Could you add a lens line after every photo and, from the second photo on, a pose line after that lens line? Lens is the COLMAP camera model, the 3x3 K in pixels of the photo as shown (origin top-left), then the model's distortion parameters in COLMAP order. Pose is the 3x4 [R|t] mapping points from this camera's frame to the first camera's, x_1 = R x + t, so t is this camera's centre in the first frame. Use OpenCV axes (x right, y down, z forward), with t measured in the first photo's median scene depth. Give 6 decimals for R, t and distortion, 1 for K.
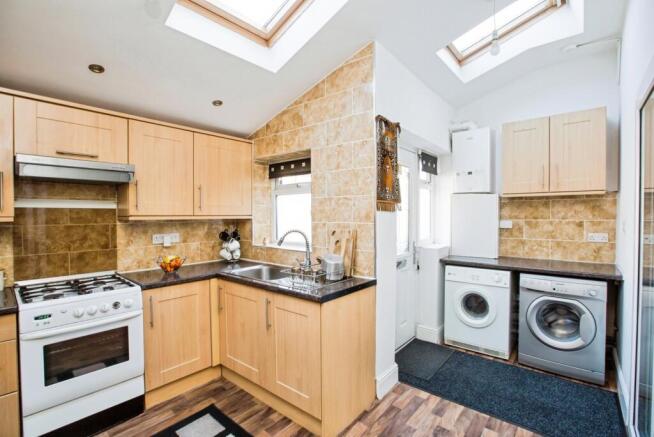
lens RADIAL K [[312.5, 0, 326.3], [0, 312.5, 220.1], [0, 0, 1]] dist [-0.070826, 0.034407]
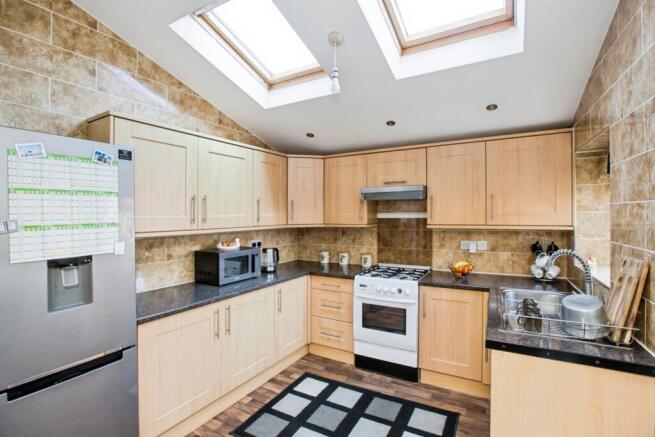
lens RADIAL K [[306.3, 0, 327.5], [0, 306.3, 218.5], [0, 0, 1]] dist [-0.017674, 0.000519]
pose [[0.194579, 0.011294, -0.980822, 0.476946], [-0.009338, 0.999910, 0.009661, -0.044858], [0.980842, 0.007279, 0.194667, 0.335417]]
